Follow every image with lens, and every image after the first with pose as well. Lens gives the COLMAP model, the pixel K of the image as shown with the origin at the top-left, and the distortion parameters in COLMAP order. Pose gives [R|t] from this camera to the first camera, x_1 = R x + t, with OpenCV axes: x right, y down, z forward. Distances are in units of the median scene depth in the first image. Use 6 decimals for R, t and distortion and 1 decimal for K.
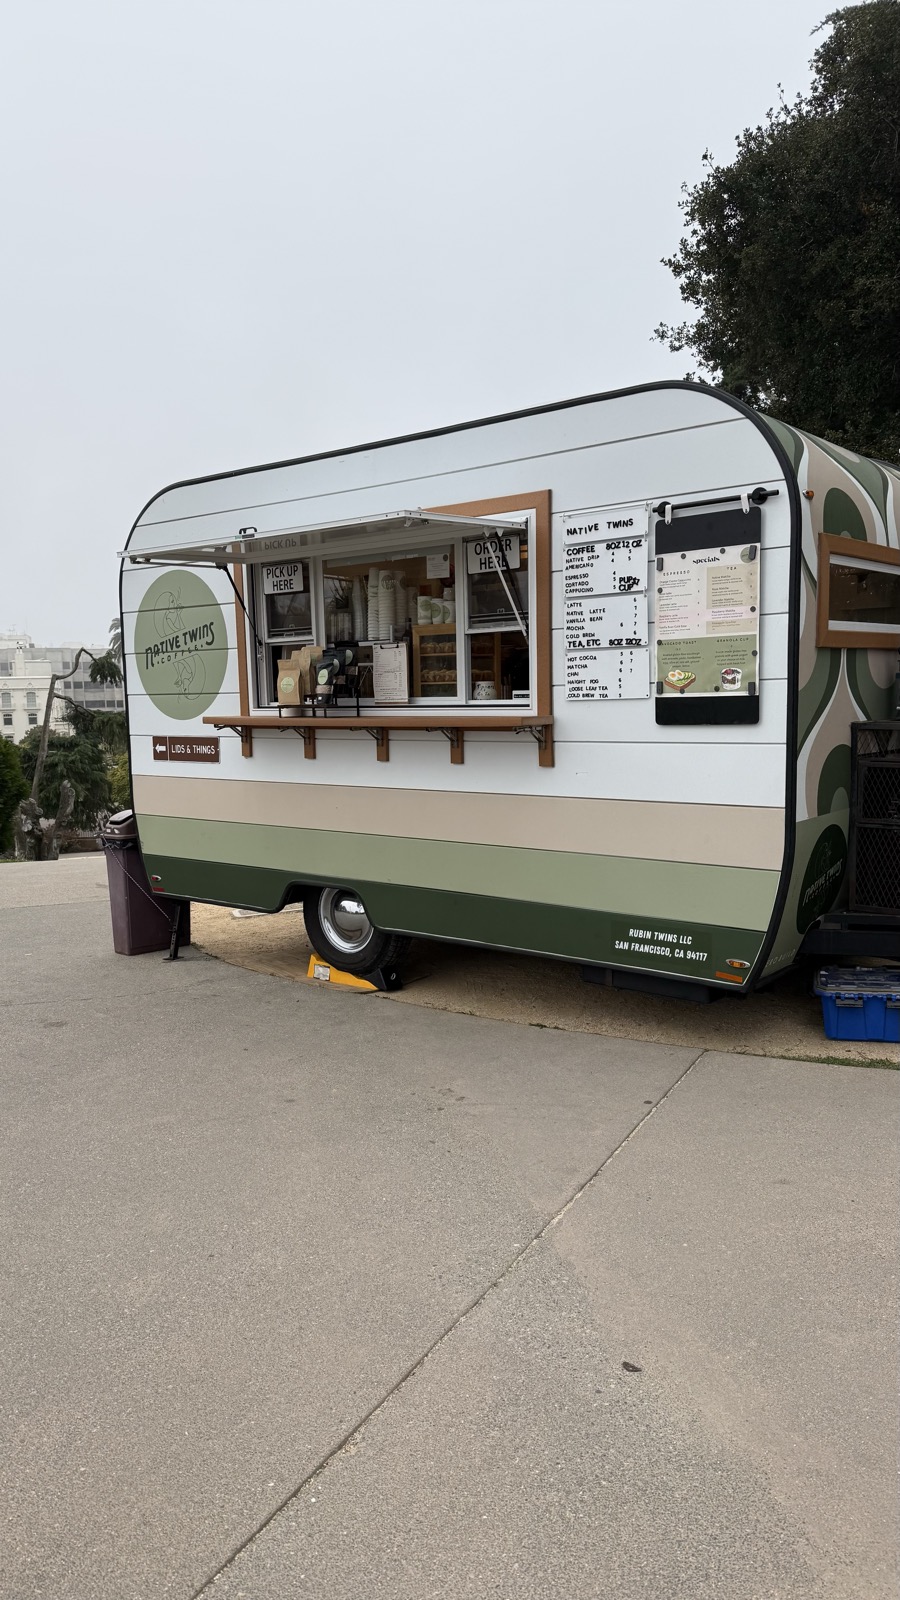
lens RADIAL K [[1128.4, 0, 430.5], [0, 1128.4, 825.1], [0, 0, 1]] dist [0.076380, -0.000579]
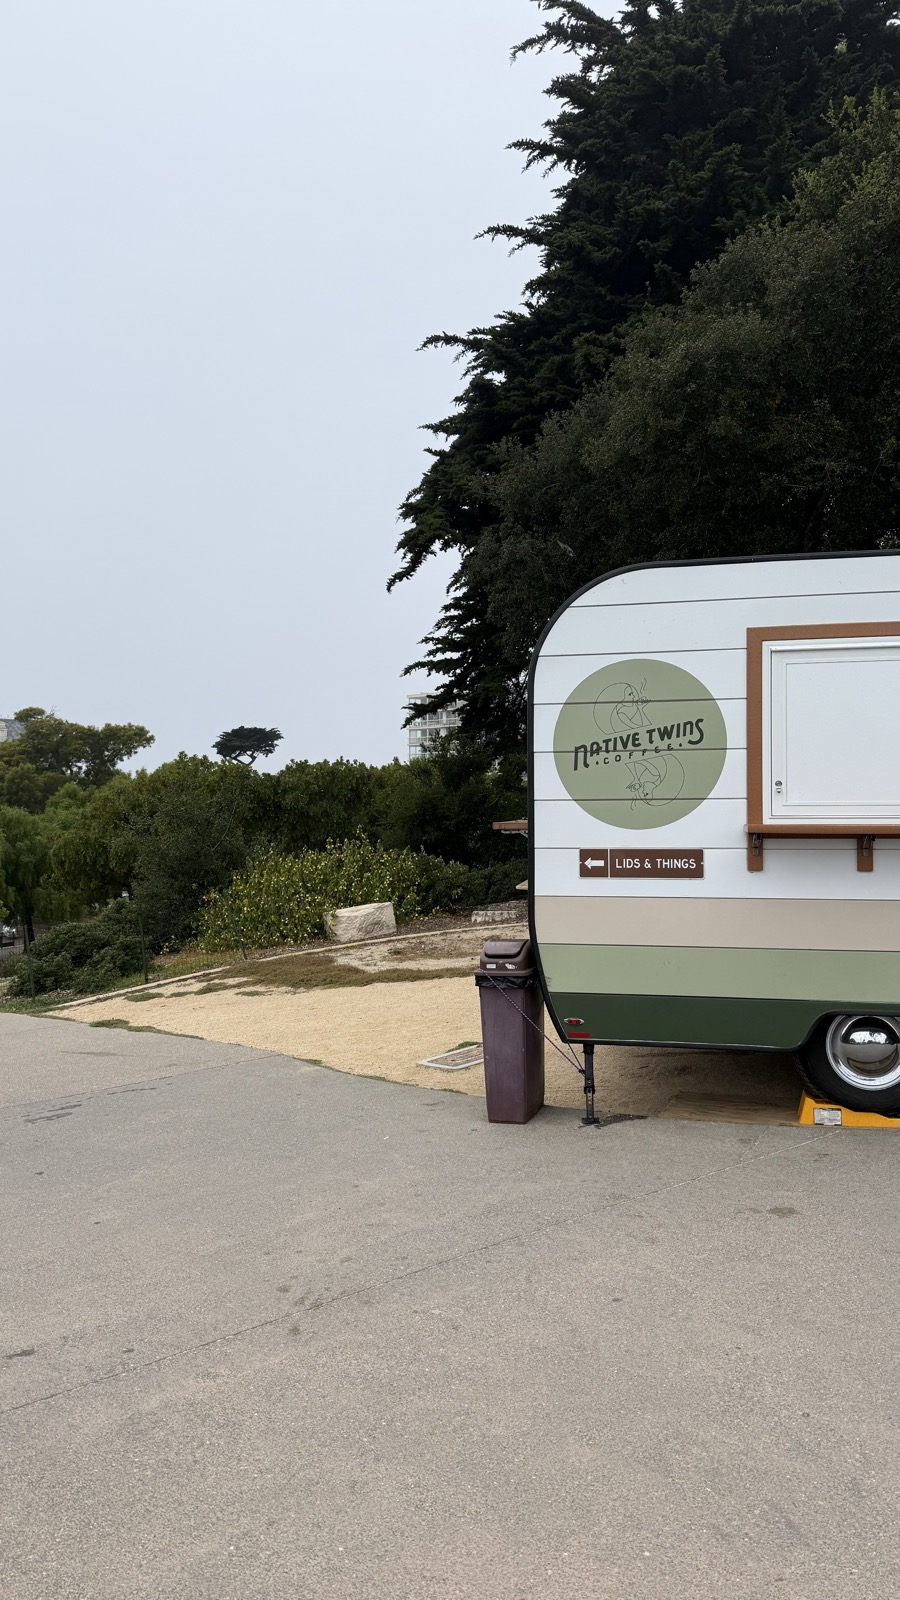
lens RADIAL K [[1139.1, 0, 453.3], [0, 1139.1, 796.0], [0, 0, 1]] dist [0.131935, -0.209983]
pose [[0.870787, 0.025621, 0.490992, -1.067042], [0.045230, 0.990232, -0.131890, -0.014482], [-0.489576, 0.137055, 0.861122, 0.448467]]
